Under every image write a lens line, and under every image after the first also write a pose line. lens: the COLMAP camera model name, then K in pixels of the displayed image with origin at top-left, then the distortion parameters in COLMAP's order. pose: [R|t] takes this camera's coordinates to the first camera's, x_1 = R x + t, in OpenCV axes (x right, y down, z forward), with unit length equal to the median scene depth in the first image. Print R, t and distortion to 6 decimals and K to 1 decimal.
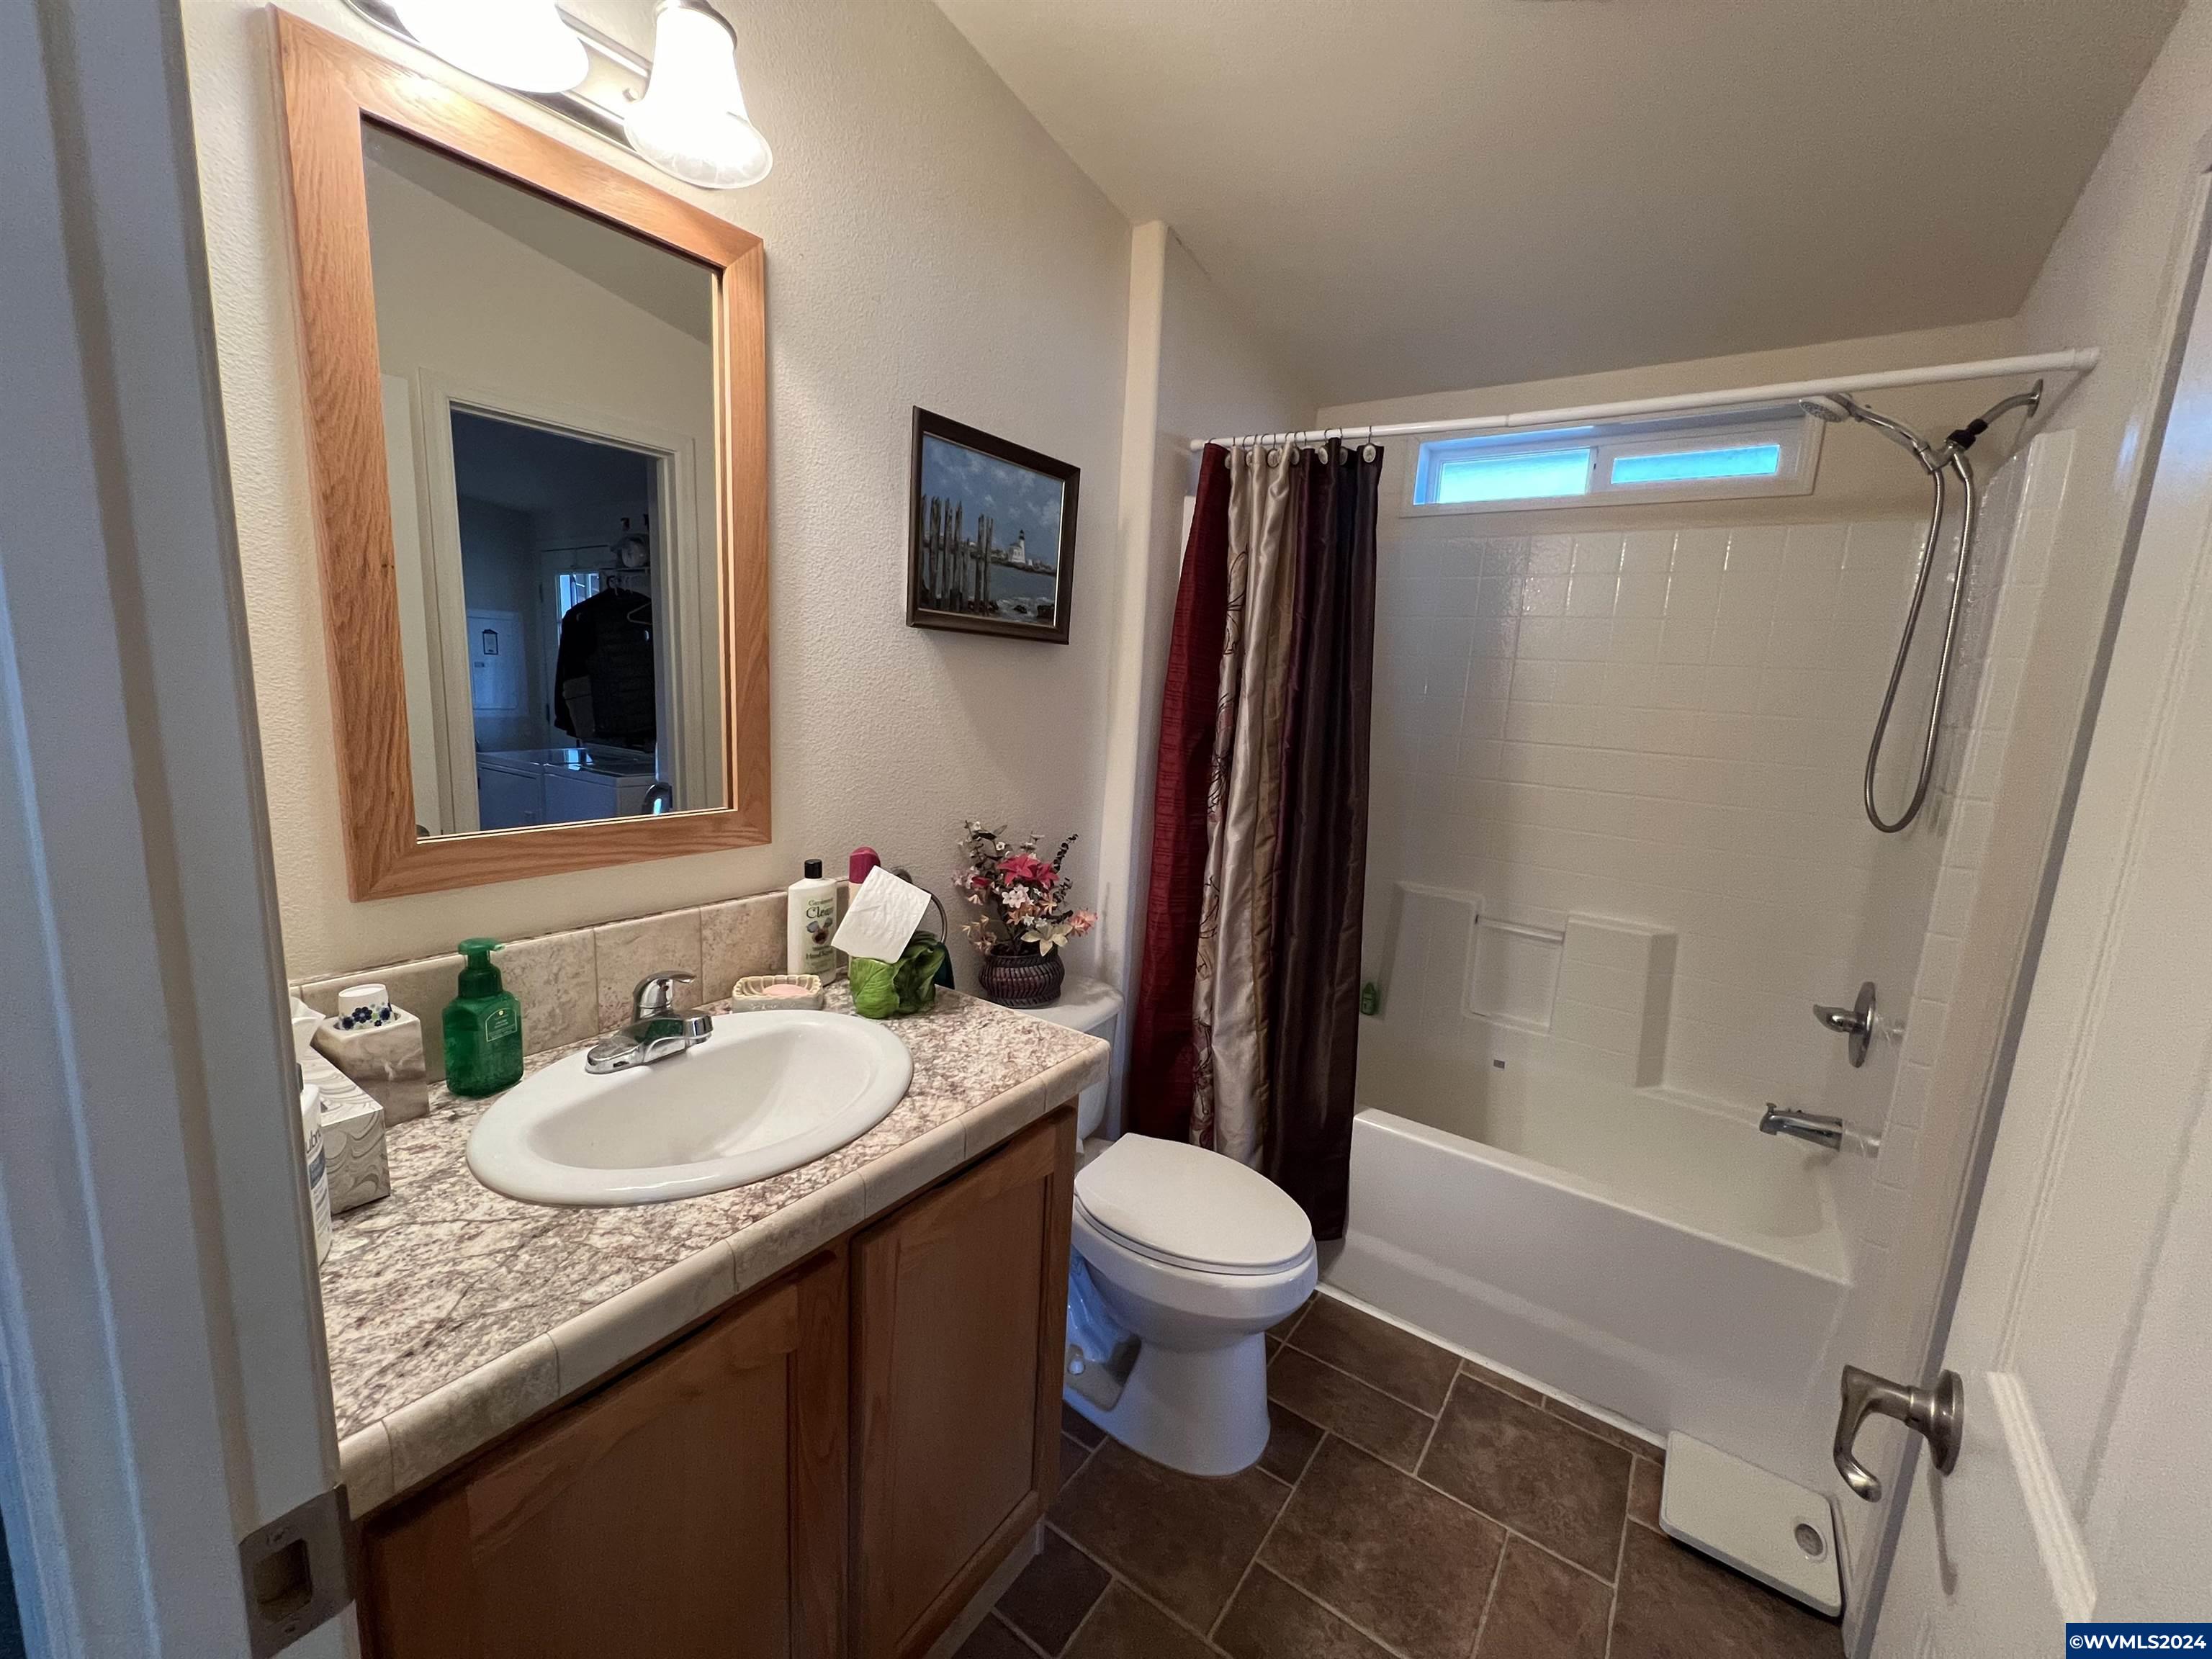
lens RADIAL K [[888.0, 0, 1103.4], [0, 888.0, 826.2], [0, 0, 1]] dist [-0.003024, 0.000894]
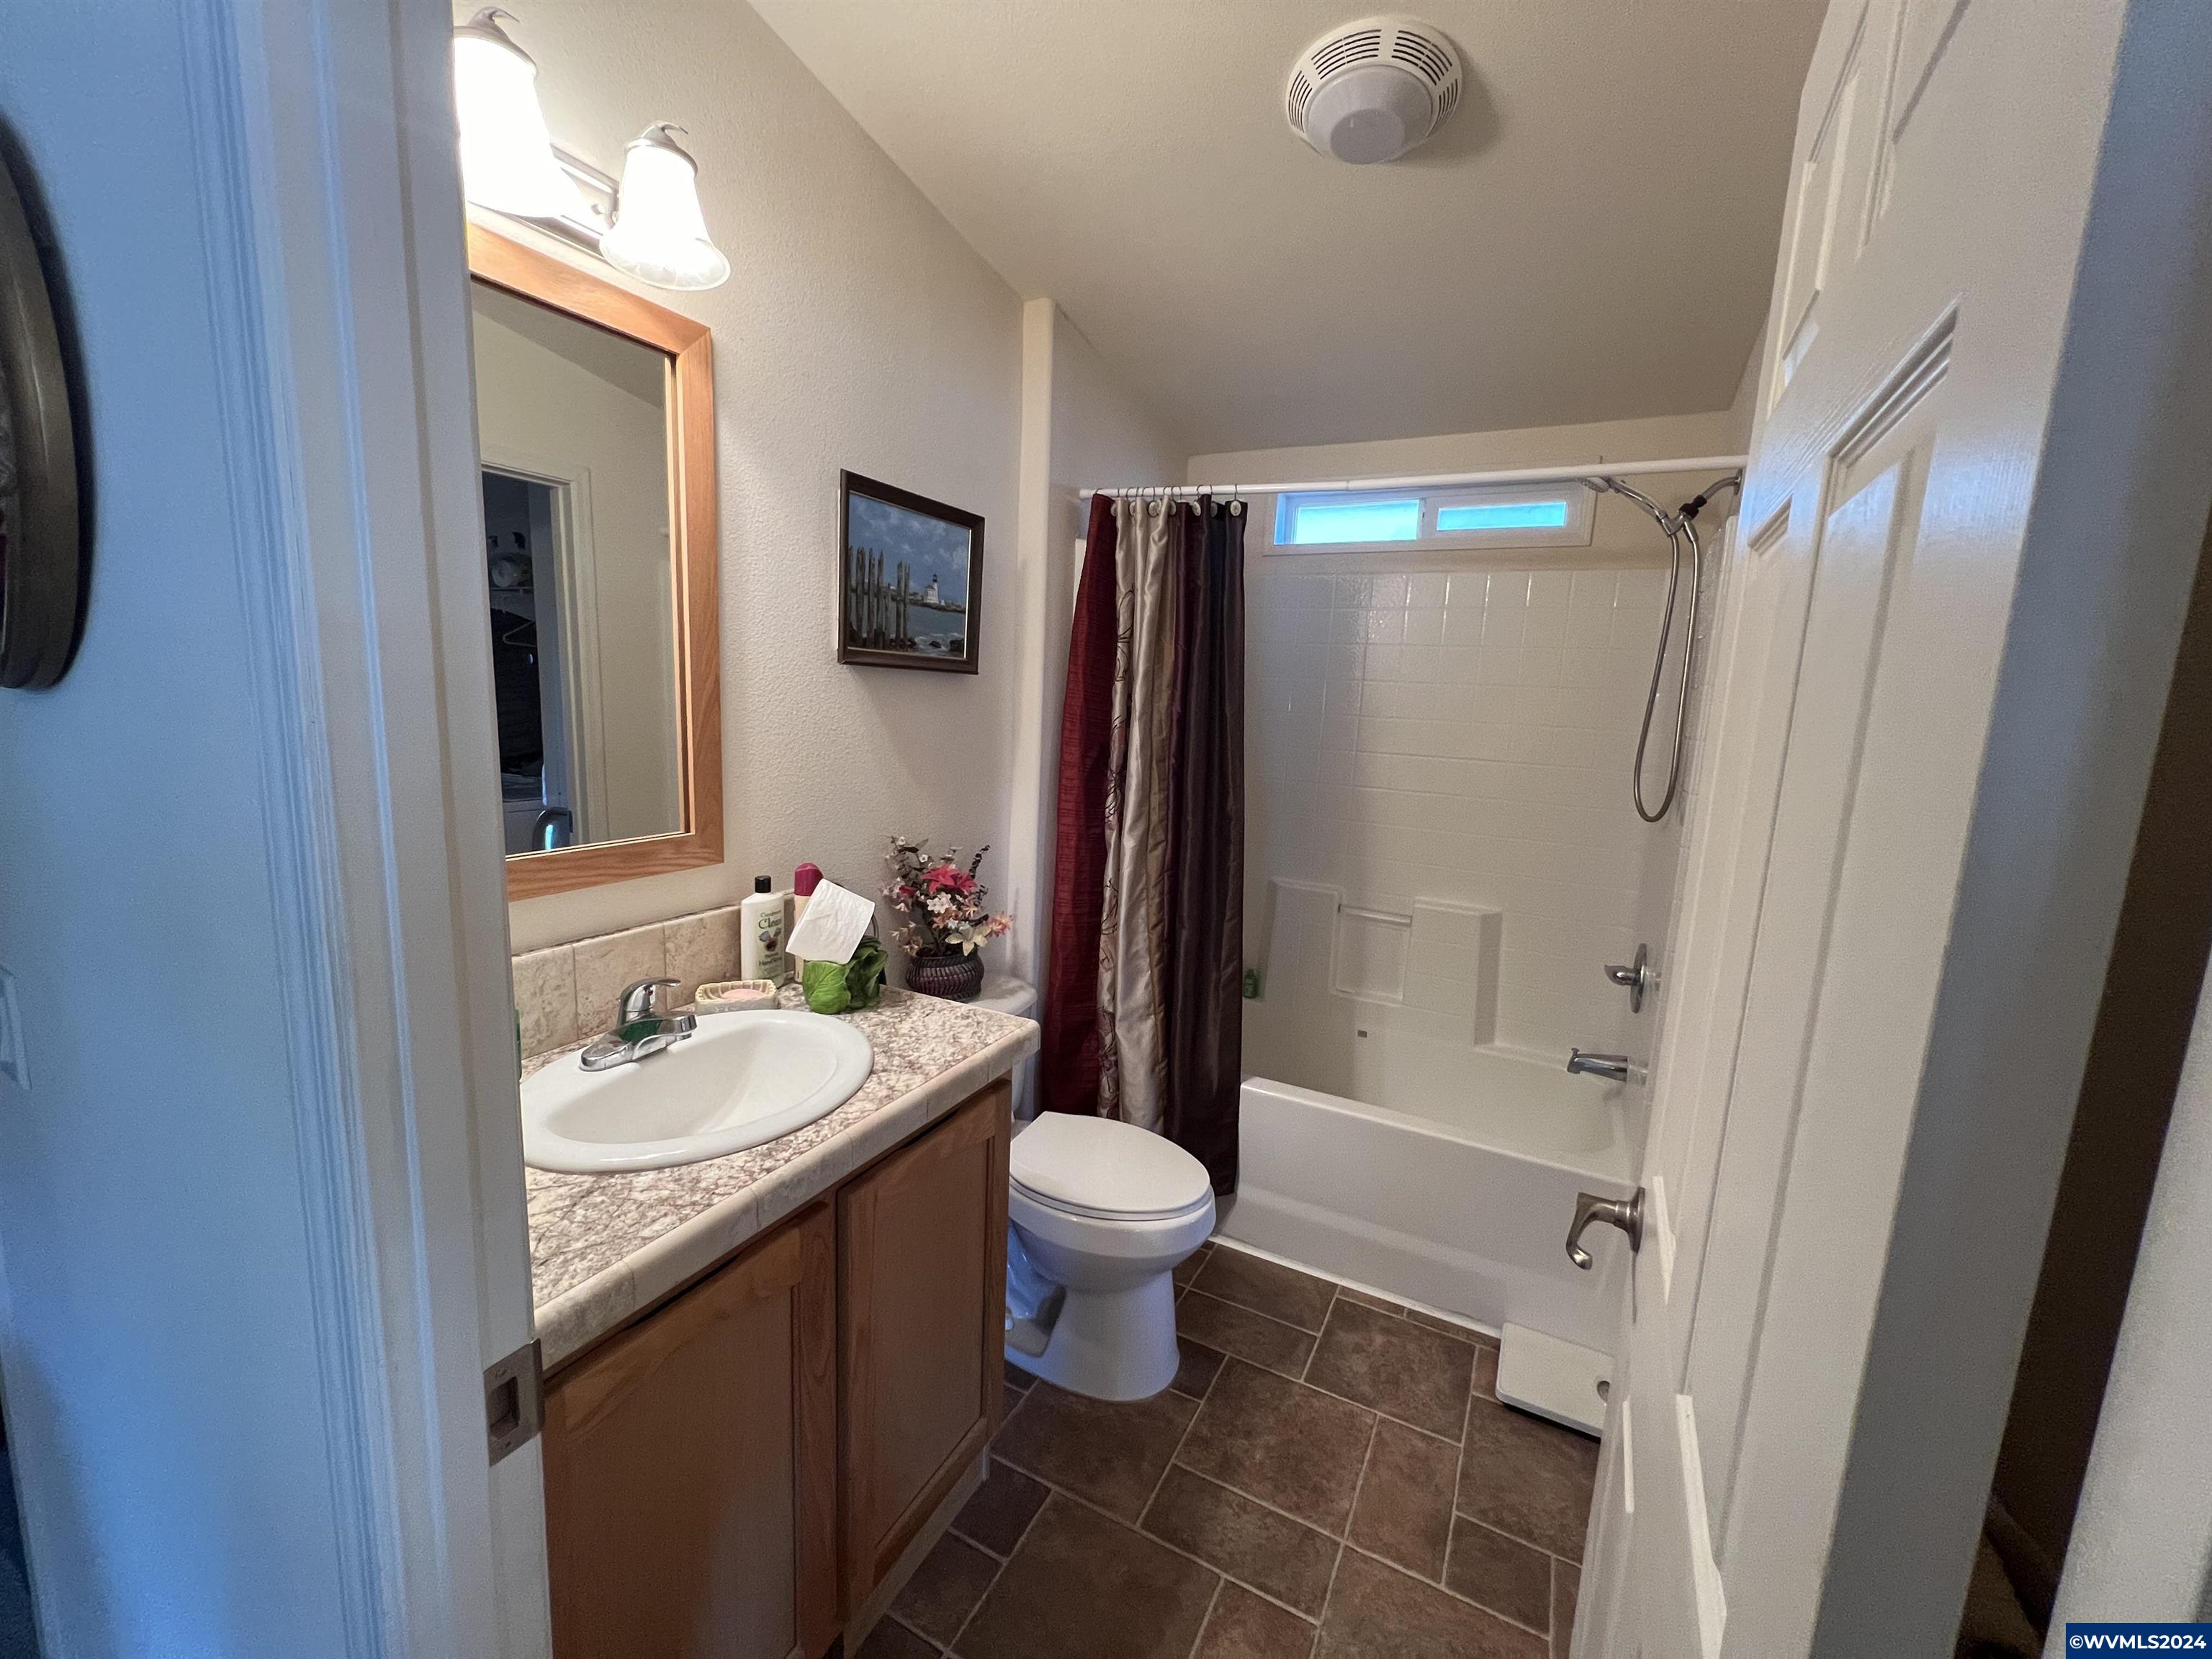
lens RADIAL K [[888.0, 0, 1103.4], [0, 888.0, 826.2], [0, 0, 1]] dist [-0.003024, 0.000894]
pose [[0.990547, -0.030222, 0.133800, -0.044230], [0.031426, 0.999482, -0.006895, -0.003062], [-0.133522, 0.011034, 0.990984, -0.137580]]
